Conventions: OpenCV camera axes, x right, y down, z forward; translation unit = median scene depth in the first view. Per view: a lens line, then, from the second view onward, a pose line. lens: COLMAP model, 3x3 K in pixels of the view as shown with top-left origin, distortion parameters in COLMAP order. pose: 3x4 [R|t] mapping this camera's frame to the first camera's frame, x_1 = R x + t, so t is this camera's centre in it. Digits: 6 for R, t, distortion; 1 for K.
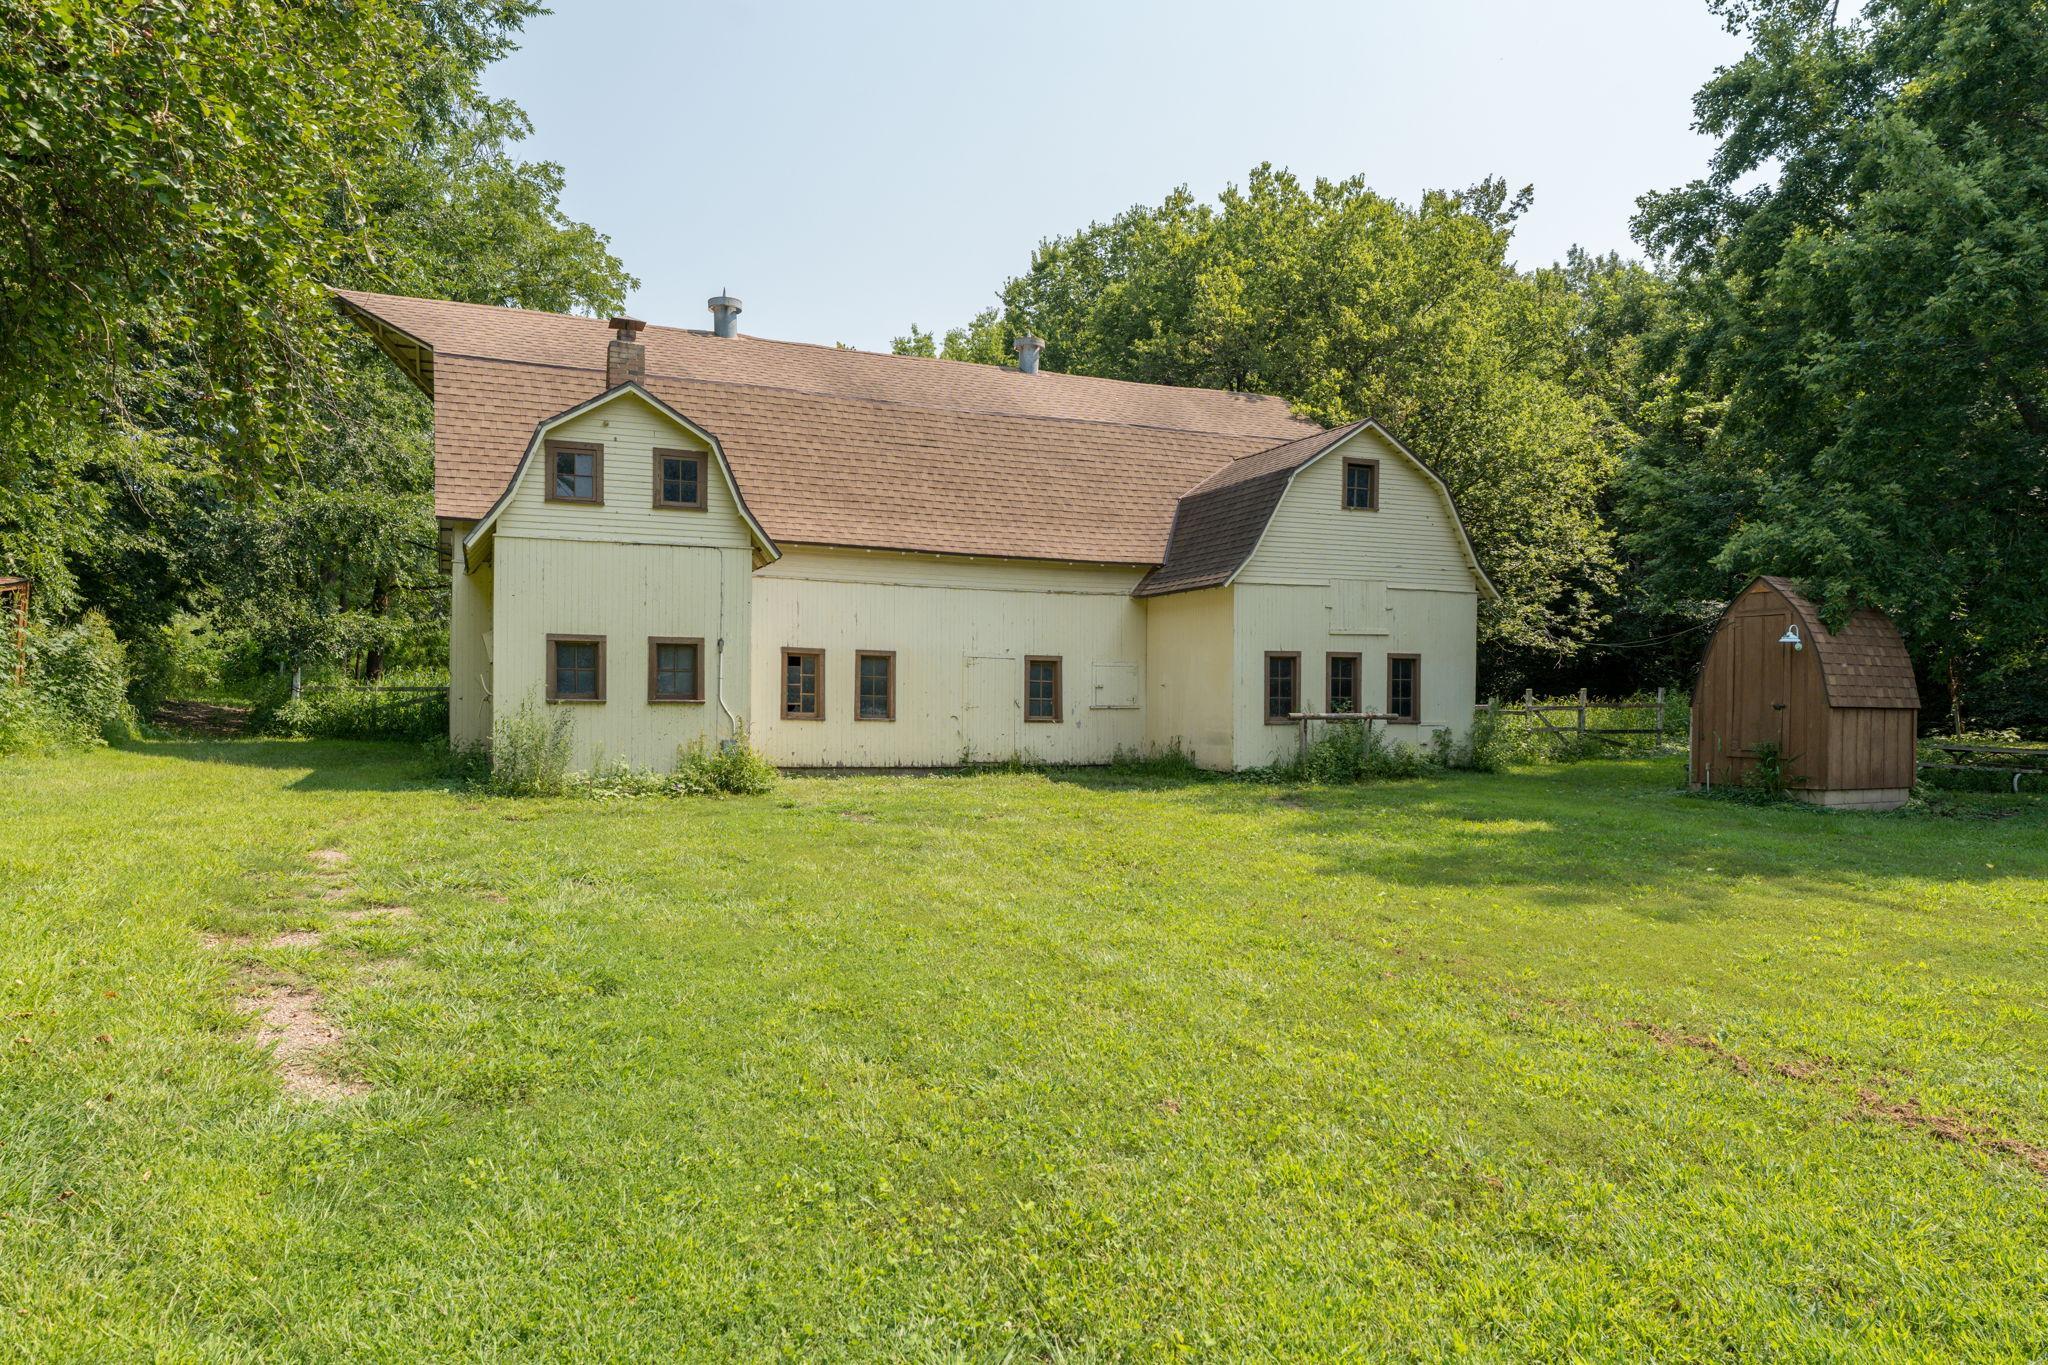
lens RADIAL K [[1319.9, 0, 1005.7], [0, 1319.9, 728.1], [0, 0, 1]] dist [-0.006044, -0.001273]
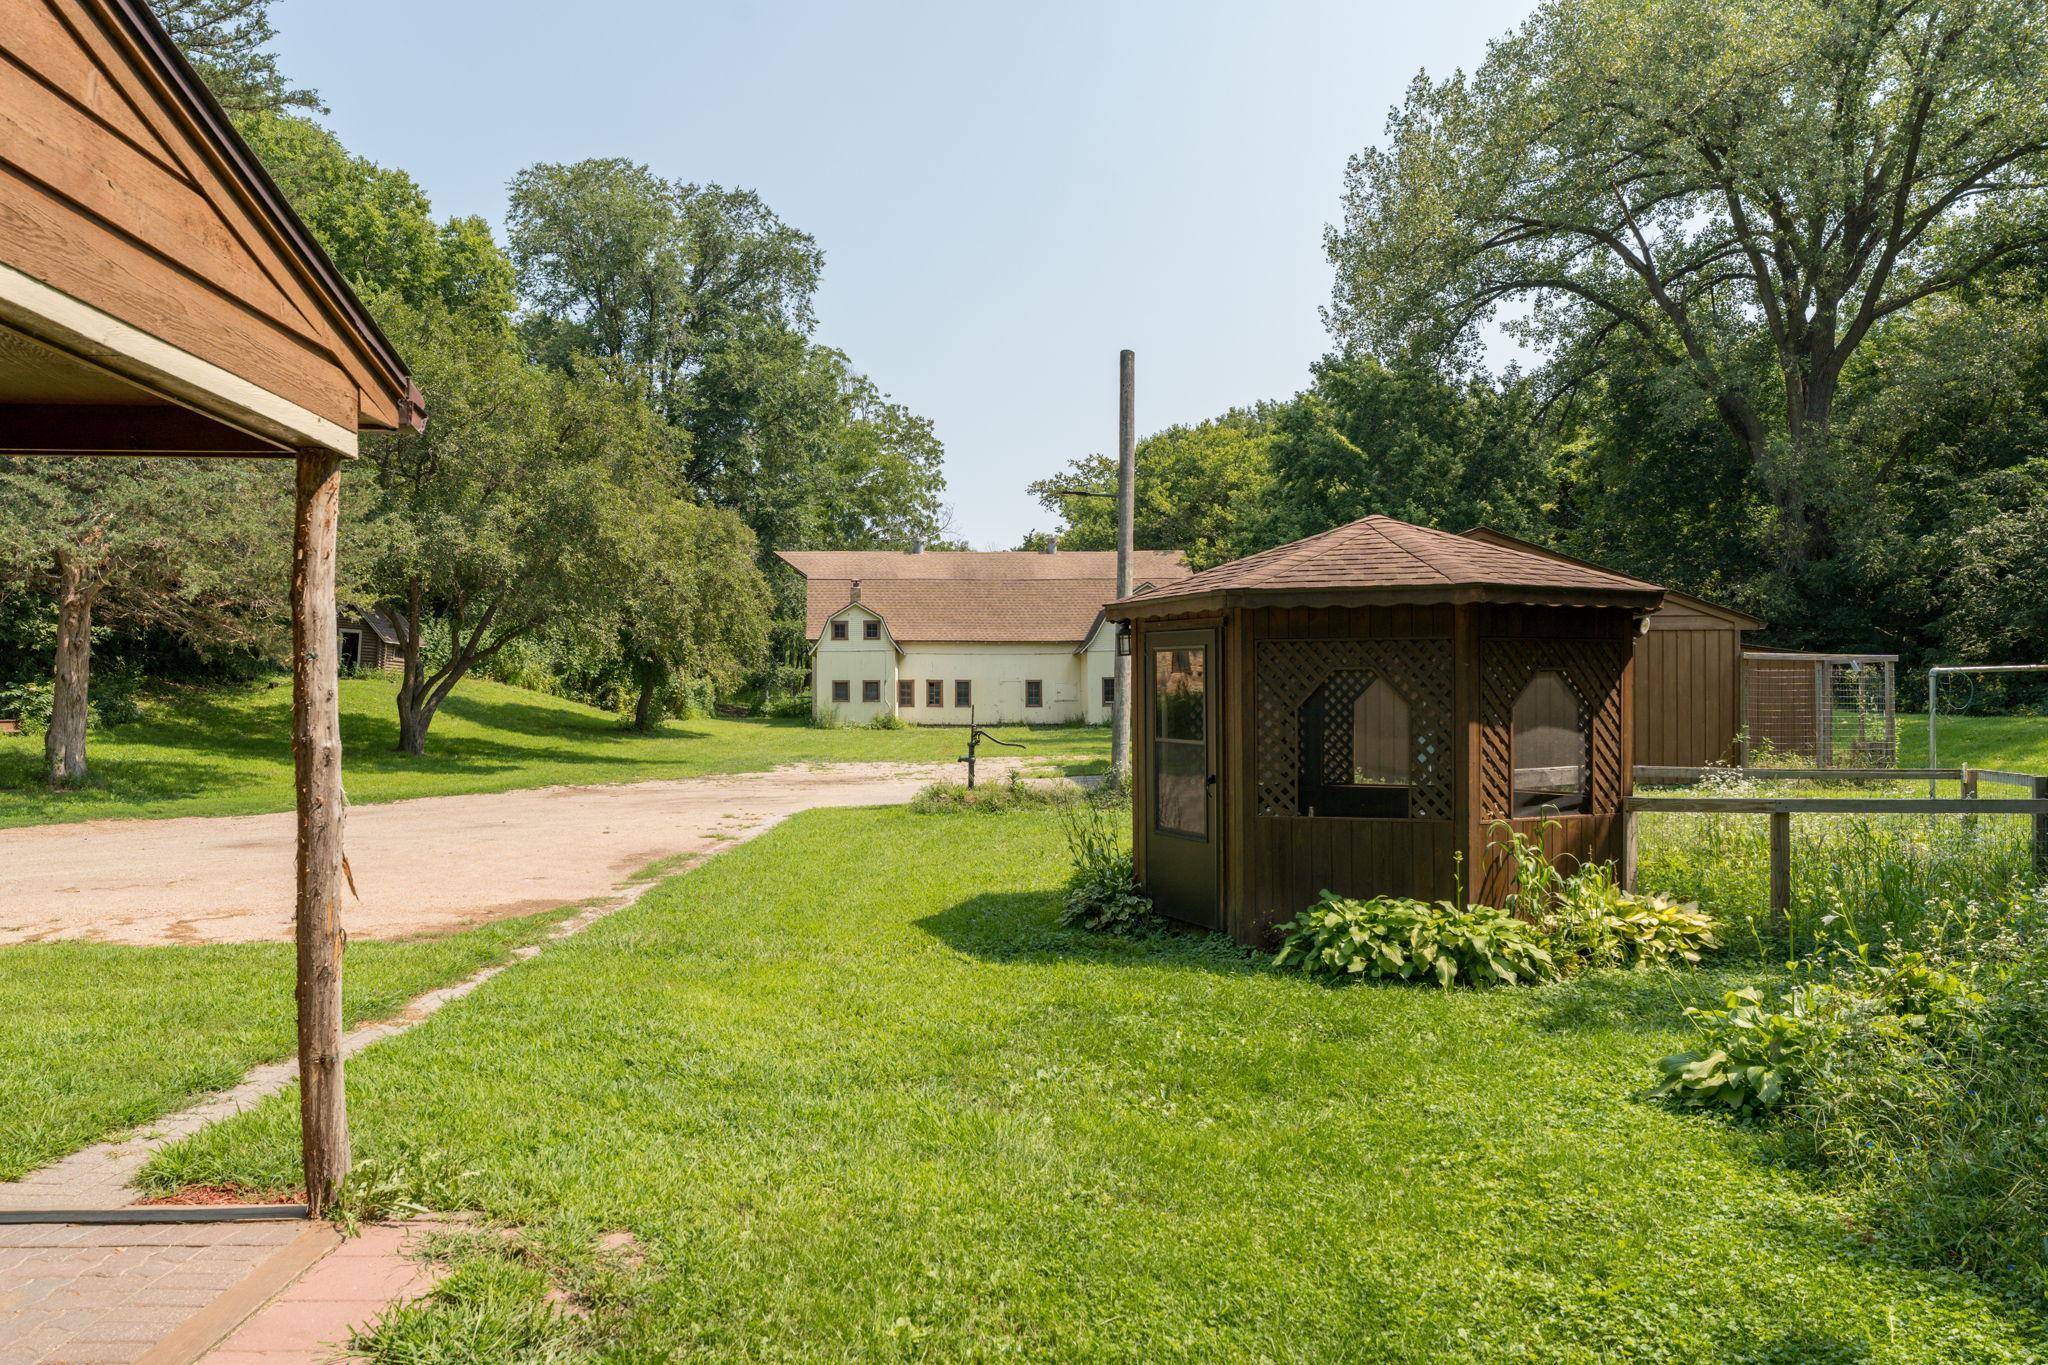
lens RADIAL K [[1509.1, 0, 1012.8], [0, 1509.1, 701.4], [0, 0, 1]] dist [0.015096, 0.001938]
pose [[0.941317, -0.014479, -0.337213, 0.993234], [0.007927, 0.999752, -0.020799, 0.046030], [0.337431, 0.016906, 0.941199, -1.762507]]
